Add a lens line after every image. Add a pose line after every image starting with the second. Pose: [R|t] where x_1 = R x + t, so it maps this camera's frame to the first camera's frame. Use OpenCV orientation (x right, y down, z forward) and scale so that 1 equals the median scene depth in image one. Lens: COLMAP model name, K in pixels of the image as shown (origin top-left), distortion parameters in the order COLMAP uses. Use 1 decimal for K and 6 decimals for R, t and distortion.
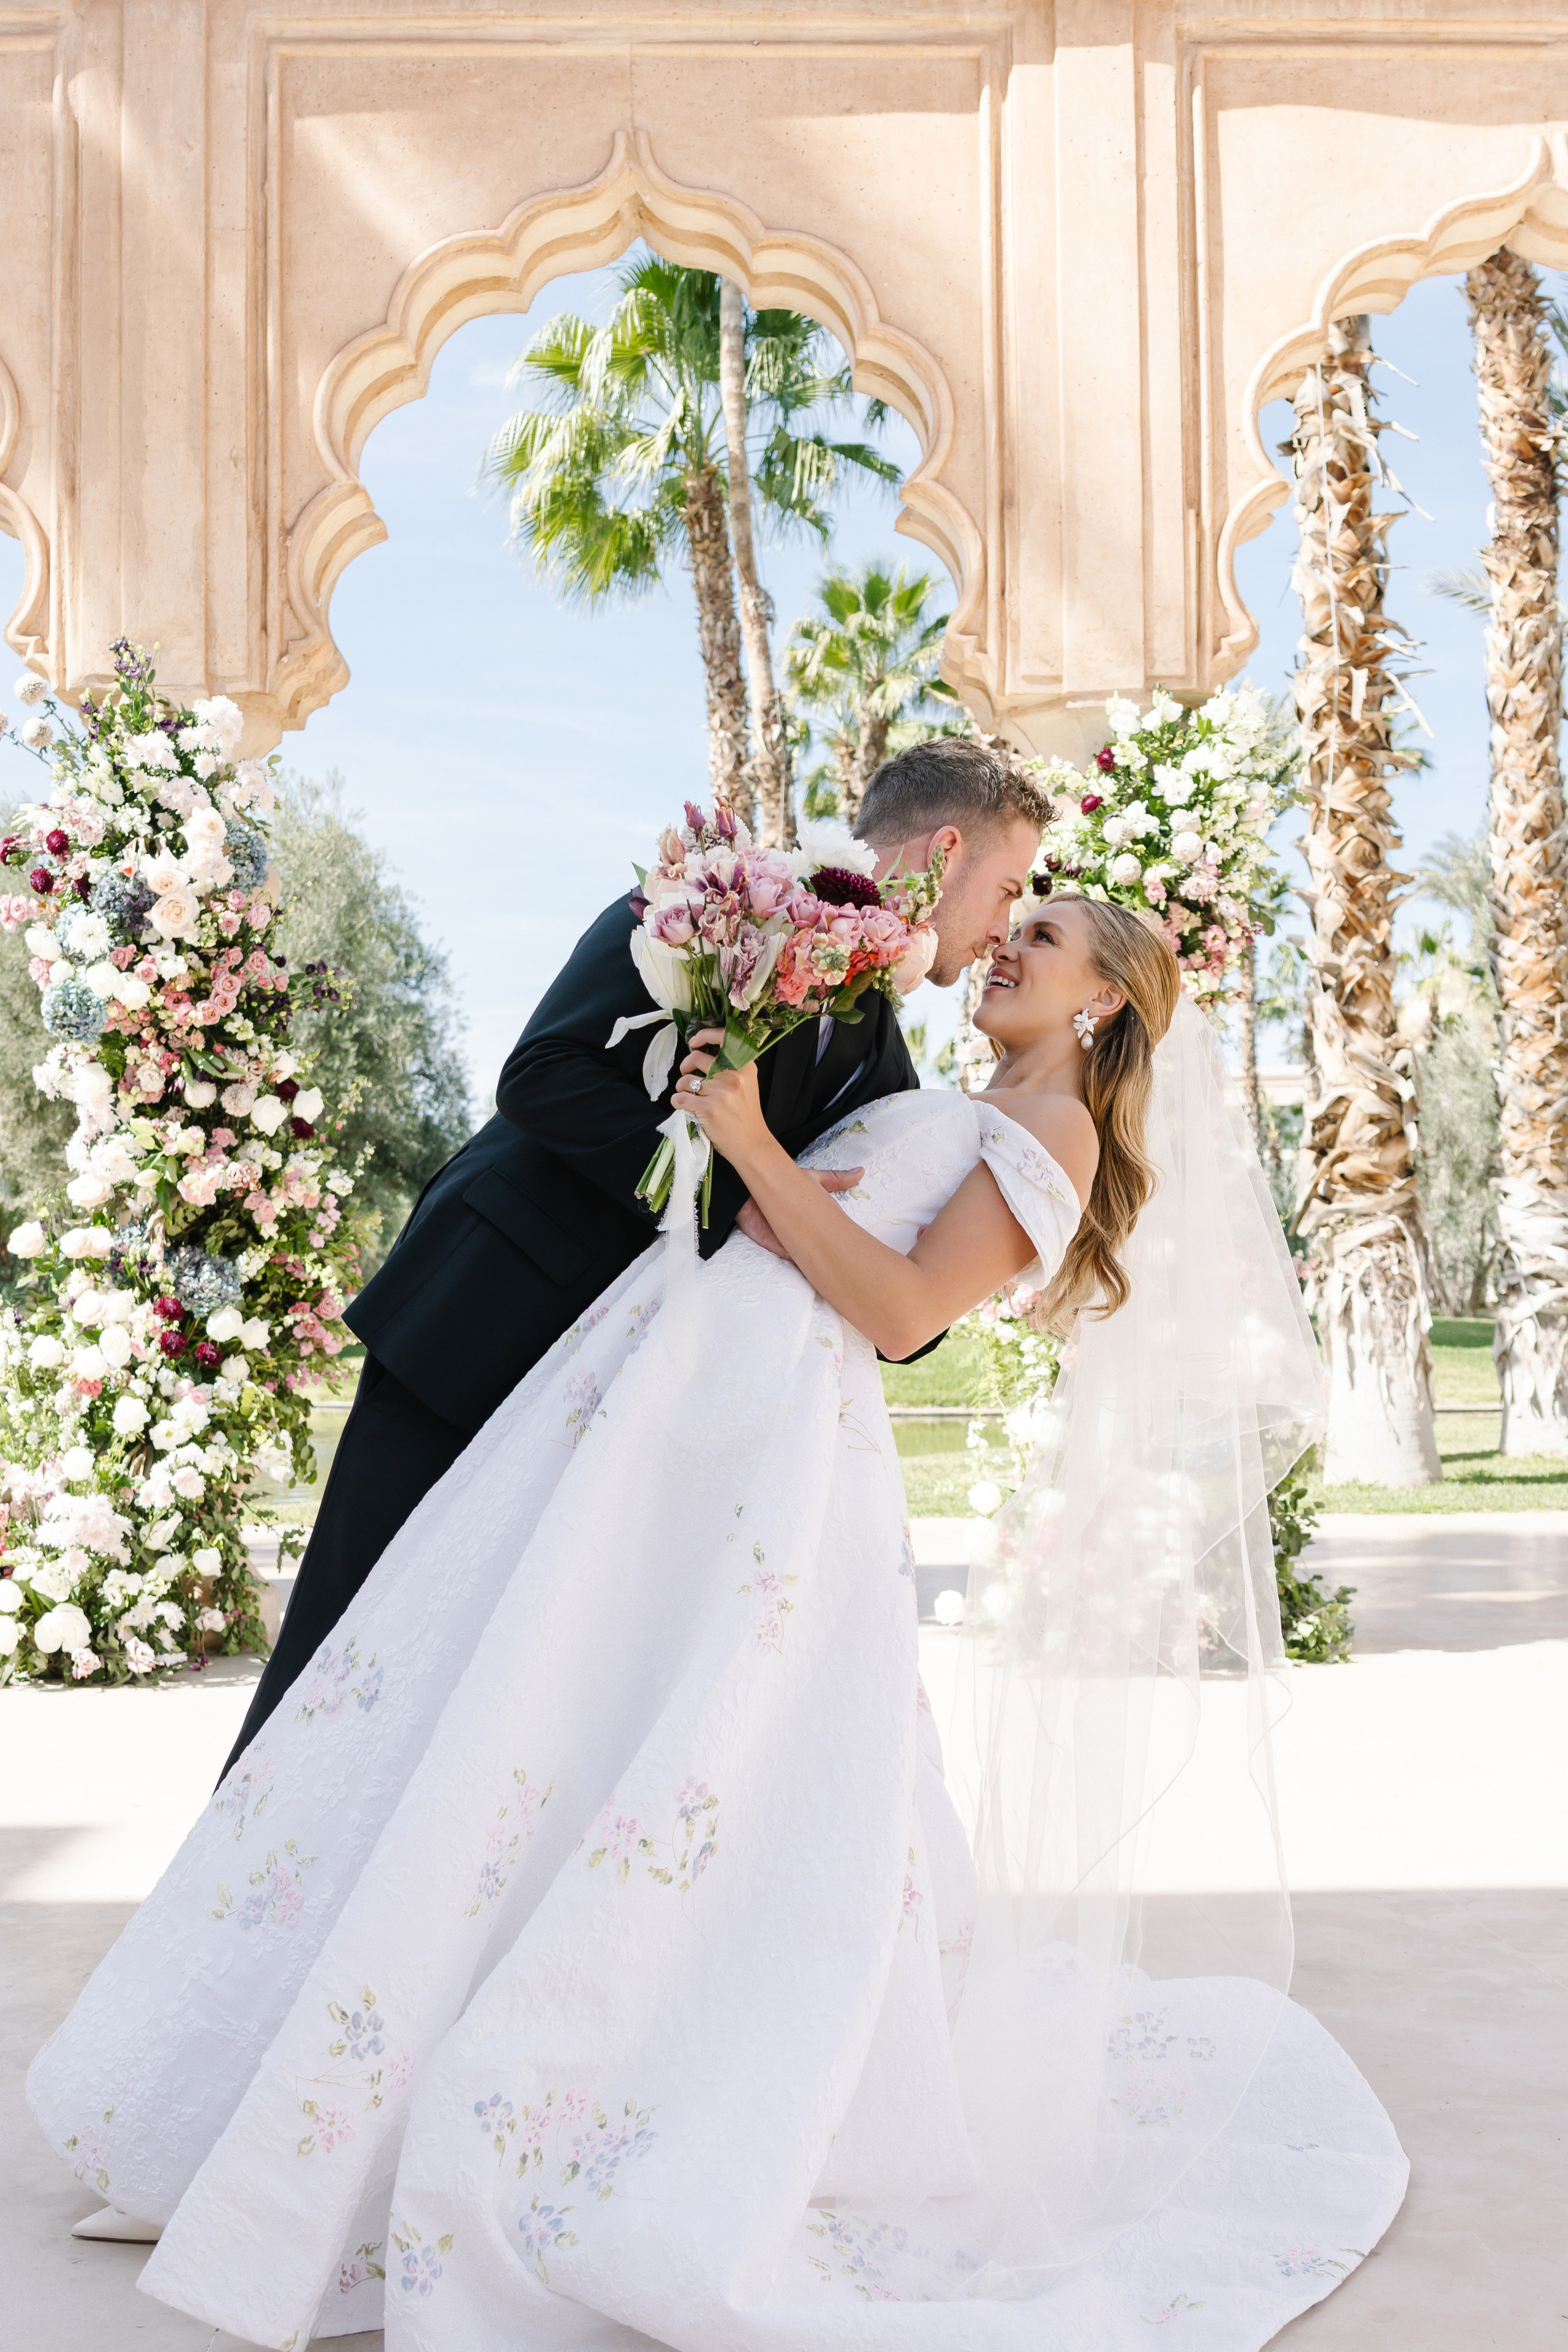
lens RADIAL K [[2560.9, 0, 784.0], [0, 2560.9, 1176.0], [0, 0, 1]] dist [-0.002127, 0.025258]
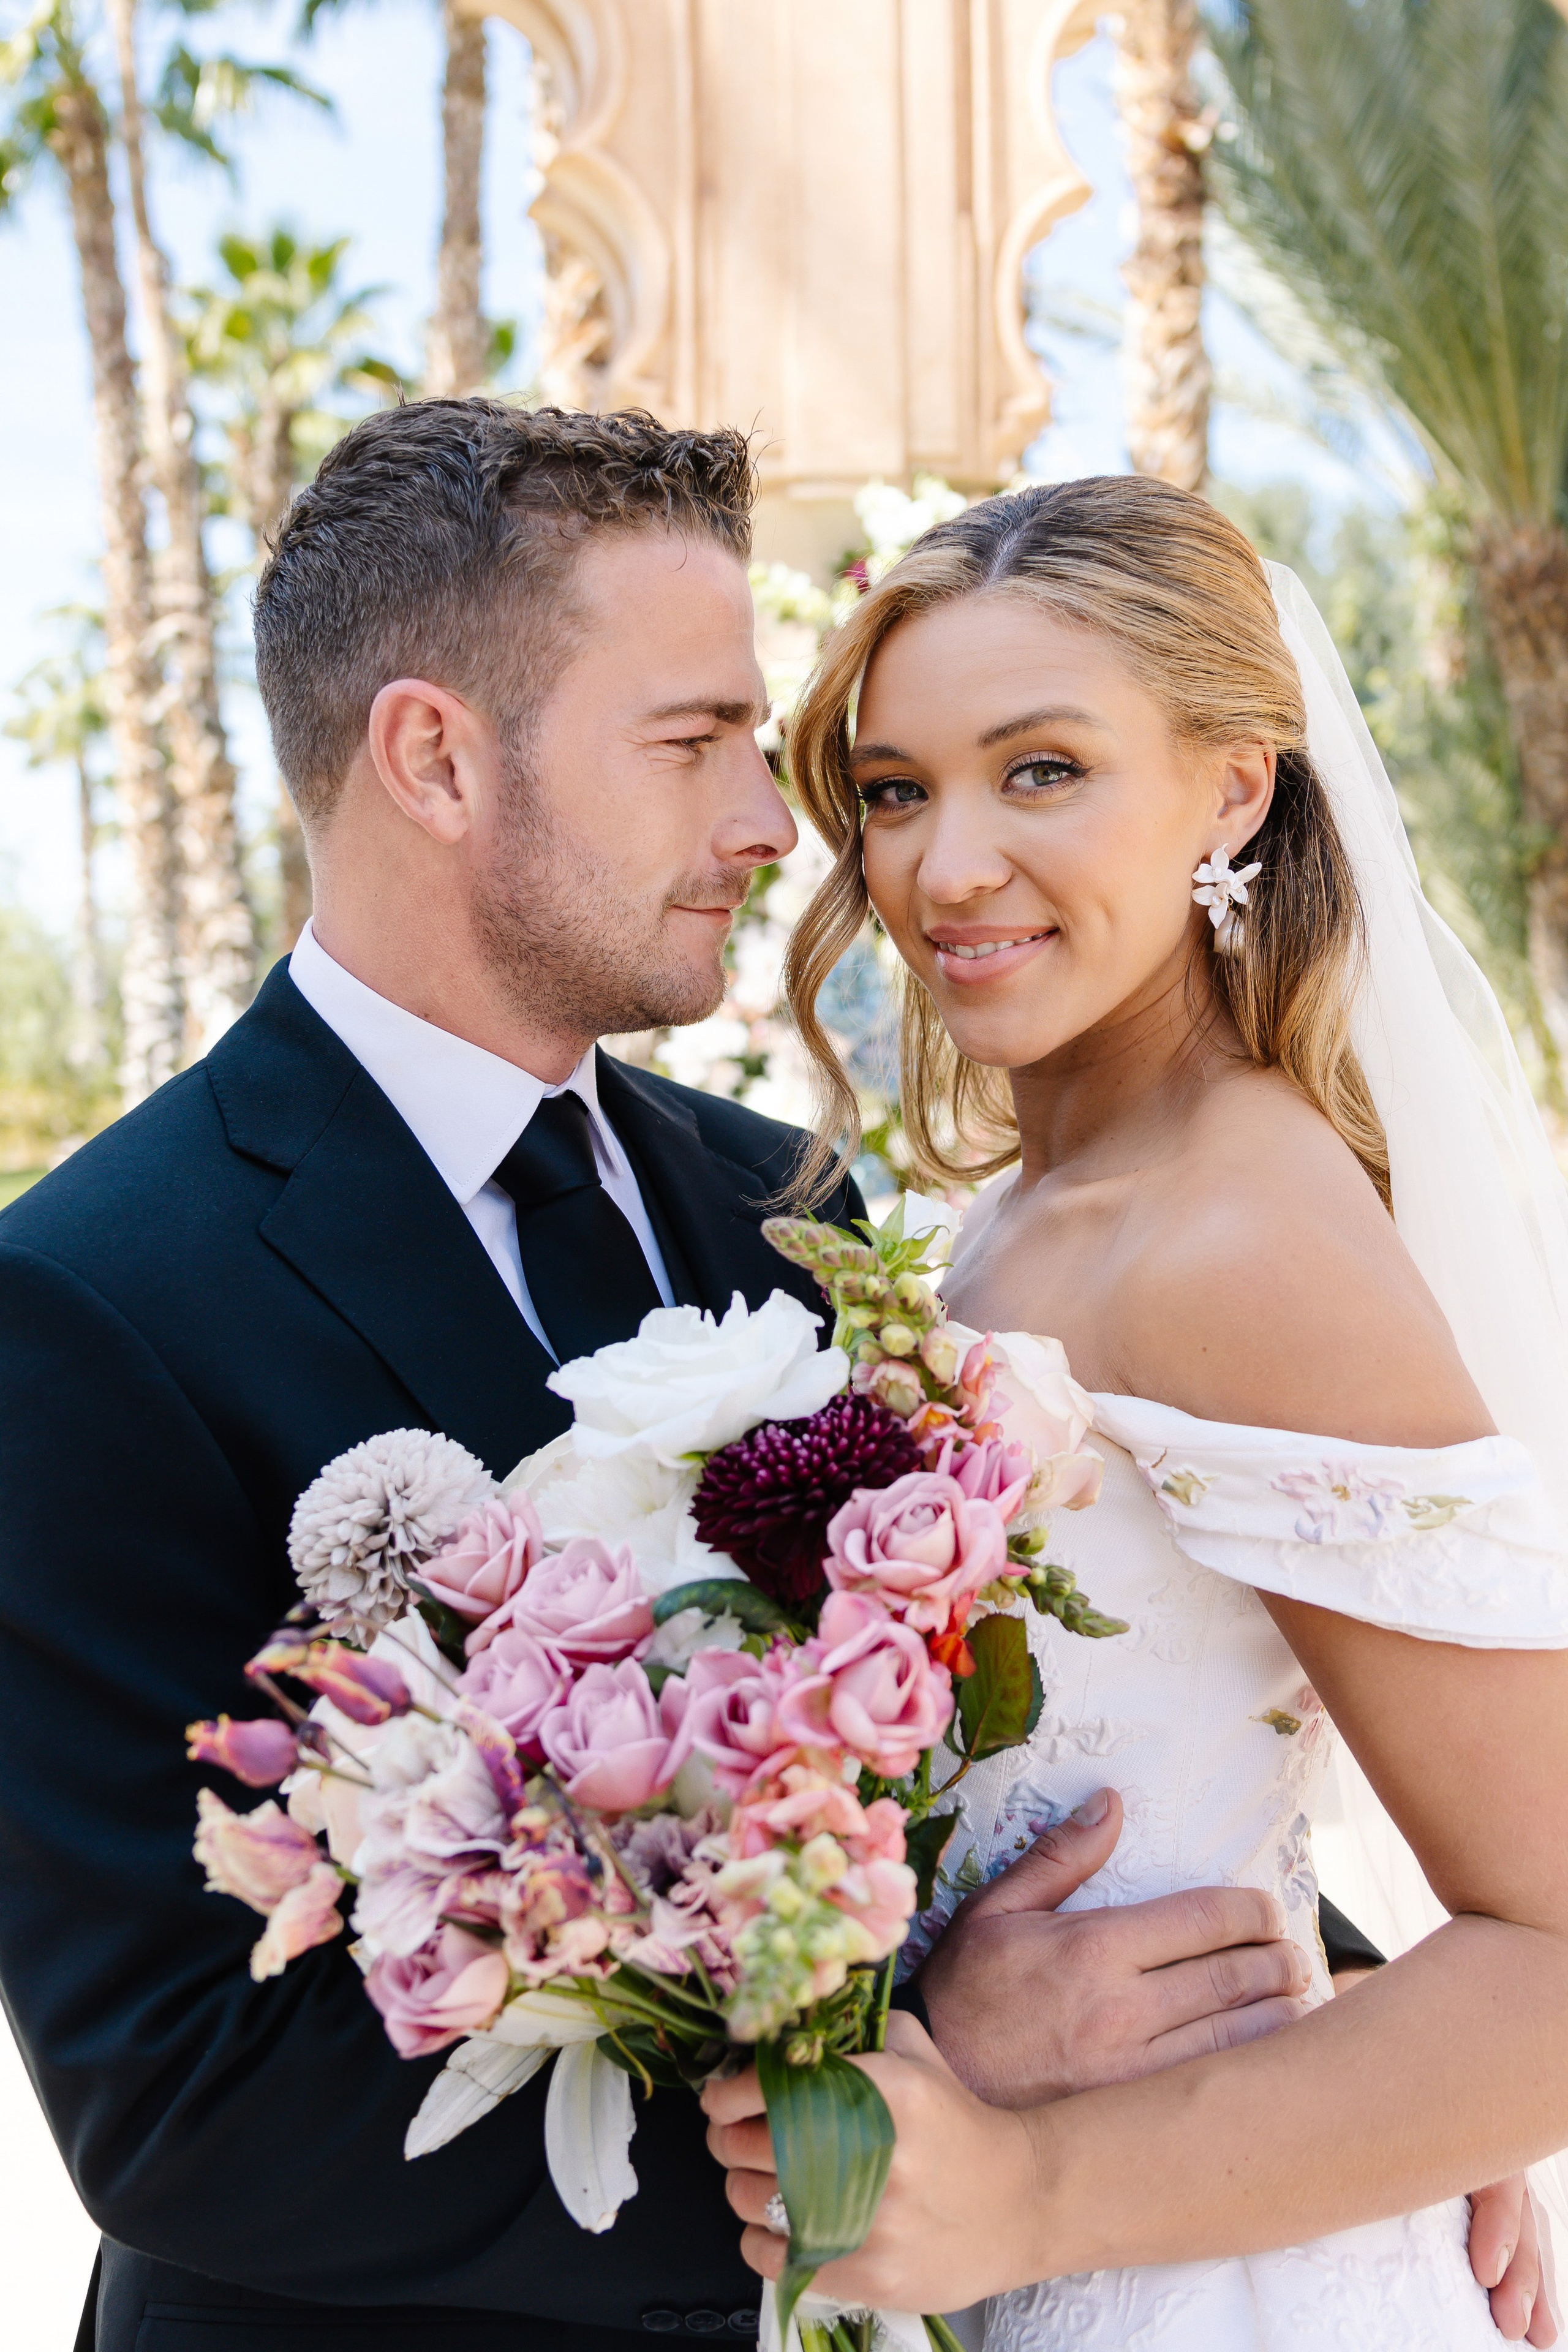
lens RADIAL K [[2904.0, 0, 892.2], [0, 2904.0, 1041.3], [0, 0, 1]] dist [-0.004934, 0.009460]
pose [[0.968344, -0.008598, 0.249470, -0.059962], [-0.001191, 0.999236, 0.039061, -0.065642], [-0.249615, -0.038121, 0.967594, 0.227901]]
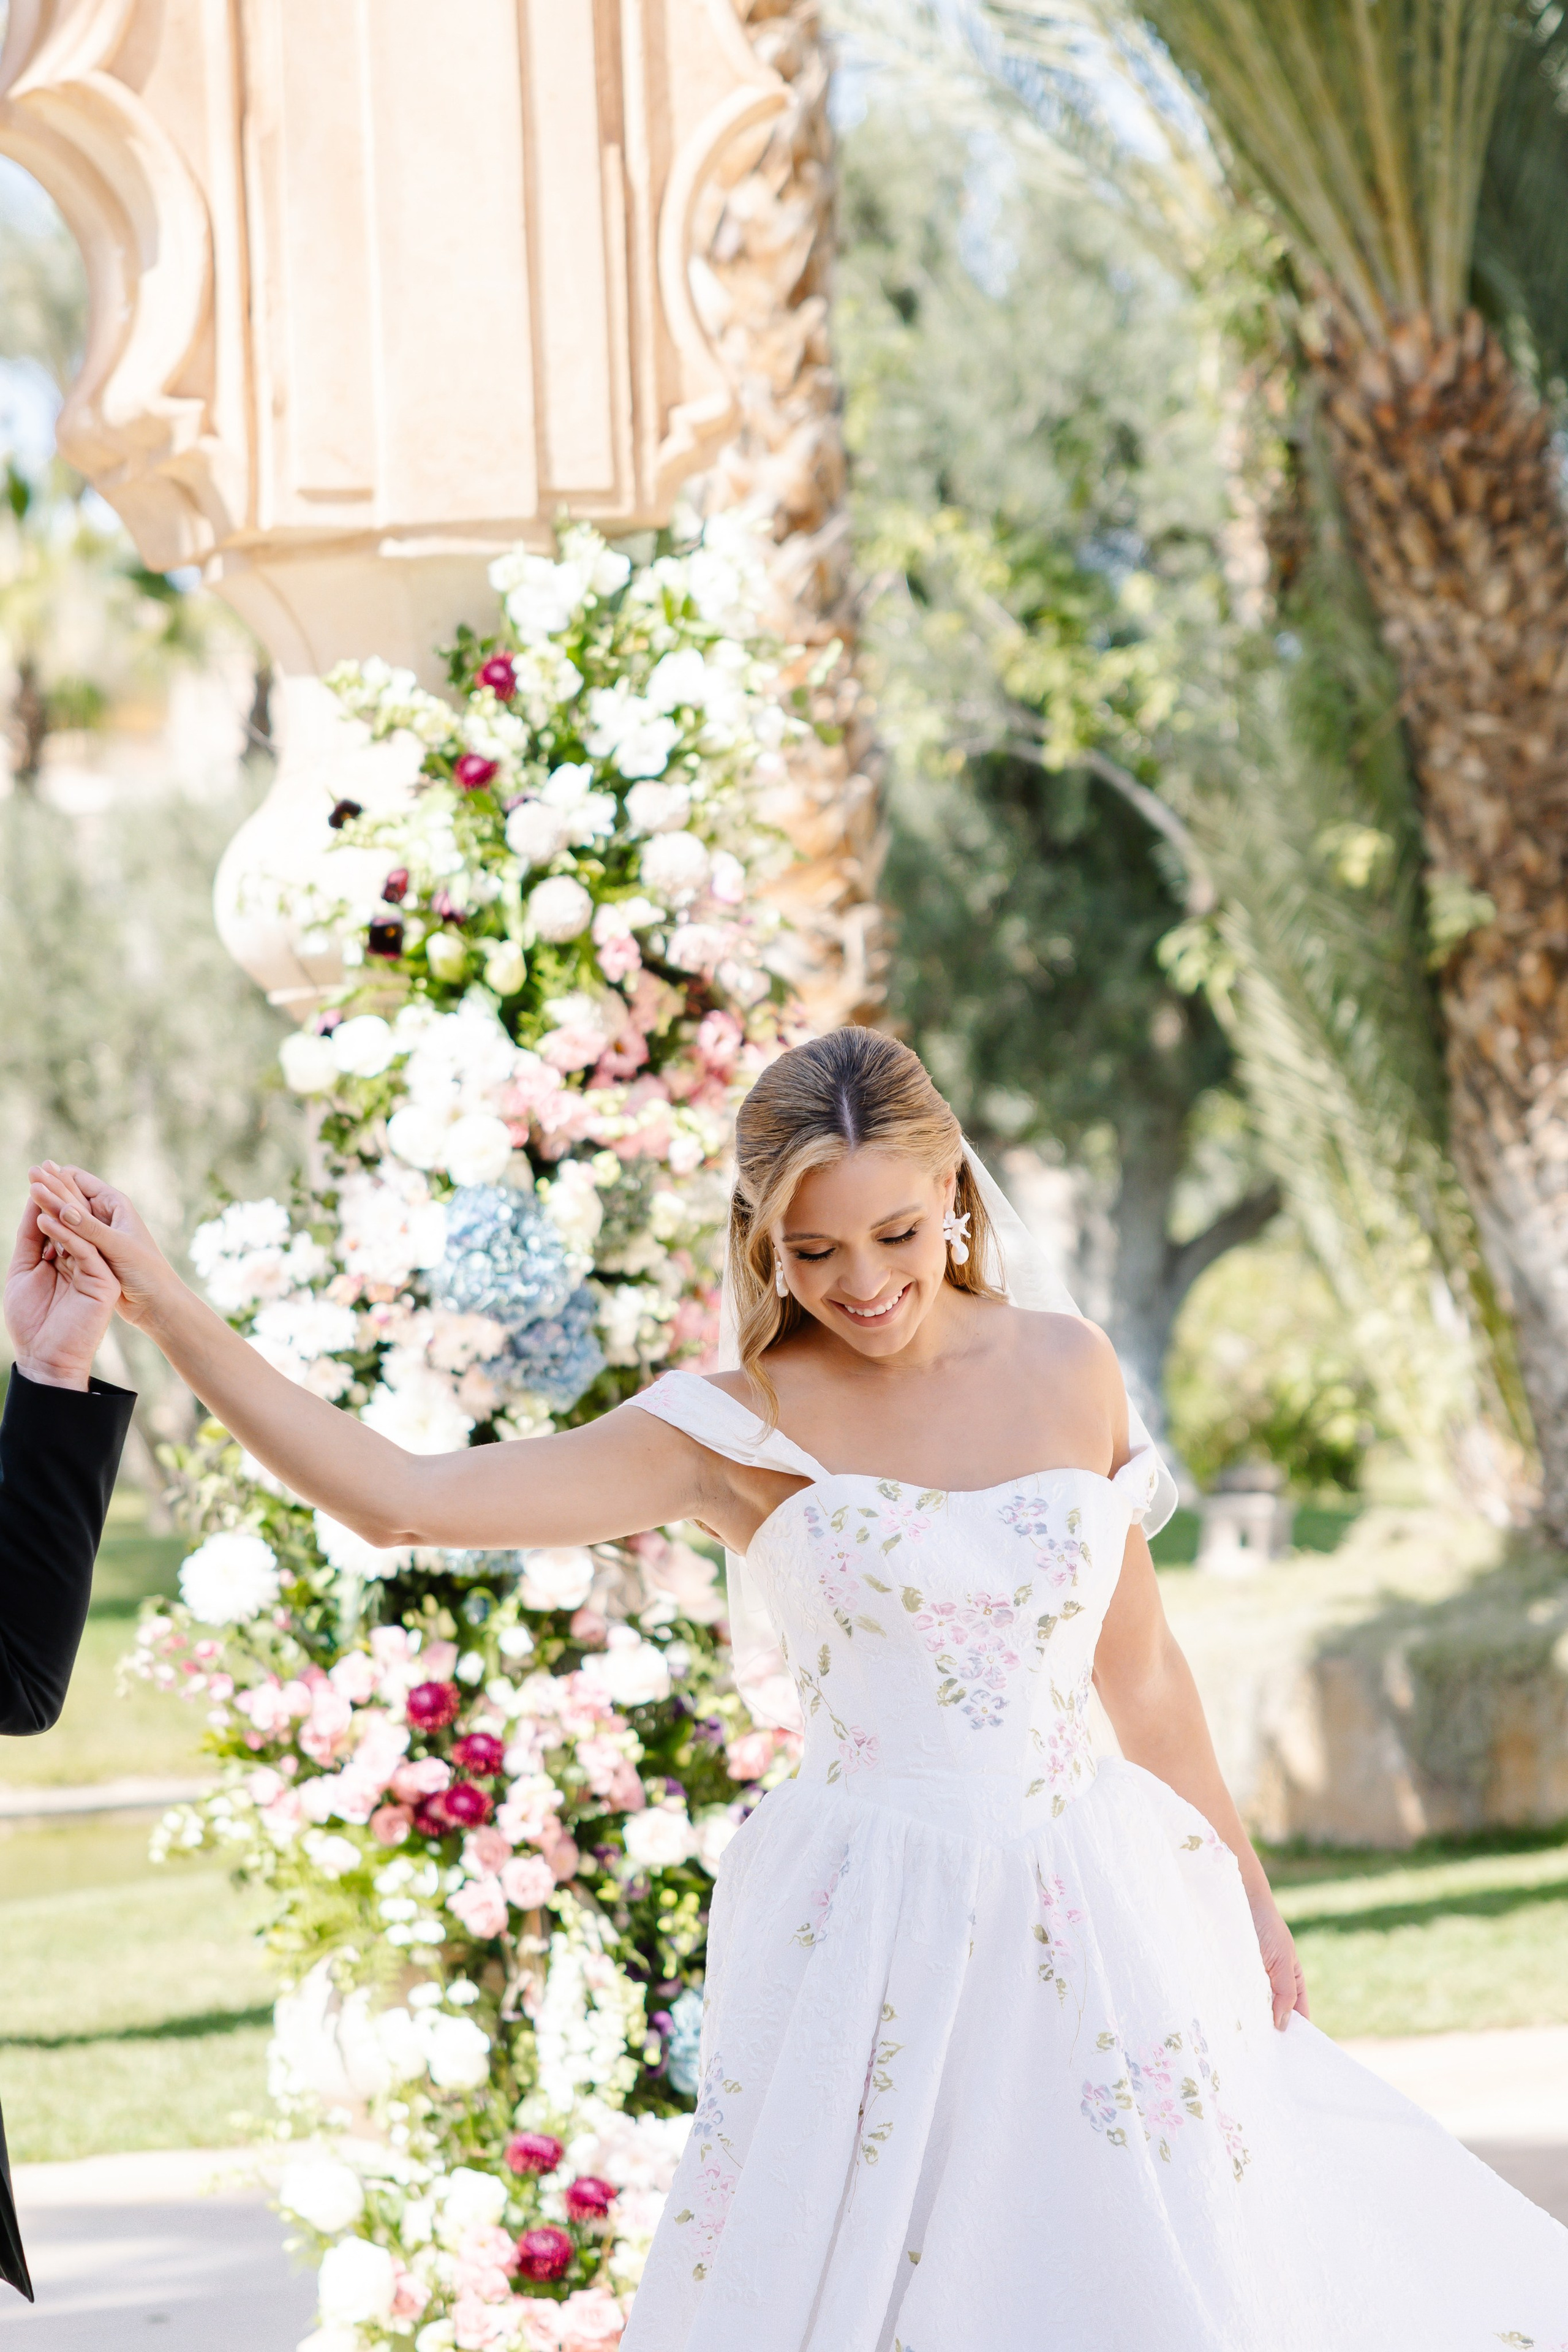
lens RADIAL K [[7126.1, 0, 784.0], [0, 7126.1, 1176.0], [0, 0, 1]] dist [0.069747, 1.302249]
pose [[0.930386, -0.028548, 0.365468, -0.314539], [0.022746, 0.999538, 0.020172, -0.089994], [-0.365875, -0.010455, 0.930605, -0.285413]]
